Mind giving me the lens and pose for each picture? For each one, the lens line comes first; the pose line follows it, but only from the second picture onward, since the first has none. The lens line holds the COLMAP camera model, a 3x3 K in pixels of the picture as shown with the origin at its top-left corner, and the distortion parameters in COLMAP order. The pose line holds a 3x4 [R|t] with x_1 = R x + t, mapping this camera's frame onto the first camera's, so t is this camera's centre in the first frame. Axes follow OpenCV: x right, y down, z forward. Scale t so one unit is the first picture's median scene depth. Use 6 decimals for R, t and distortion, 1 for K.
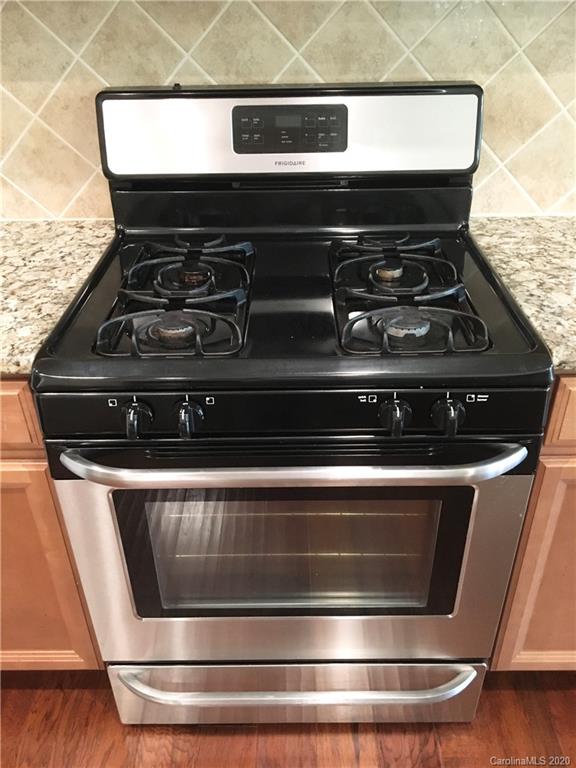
lens RADIAL K [[650.6, 0, 290.5], [0, 650.6, 383.4], [0, 0, 1]] dist [0.041086, -0.052892]
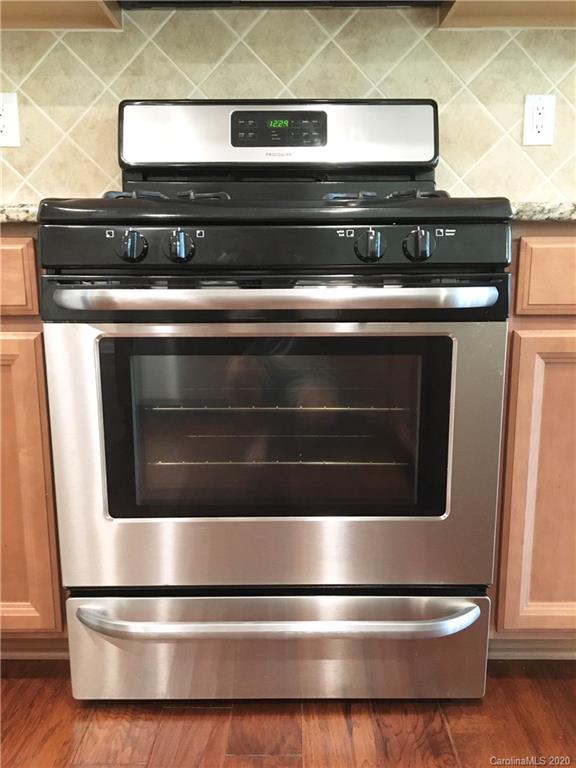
lens RADIAL K [[650.6, 0, 291.5], [0, 650.6, 387.8], [0, 0, 1]] dist [0.041086, -0.052892]
pose [[0.999907, 0.009604, 0.009670, 0.014730], [-0.005352, 0.929242, -0.369433, 0.485671], [-0.012533, 0.369347, 0.929207, 0.060444]]
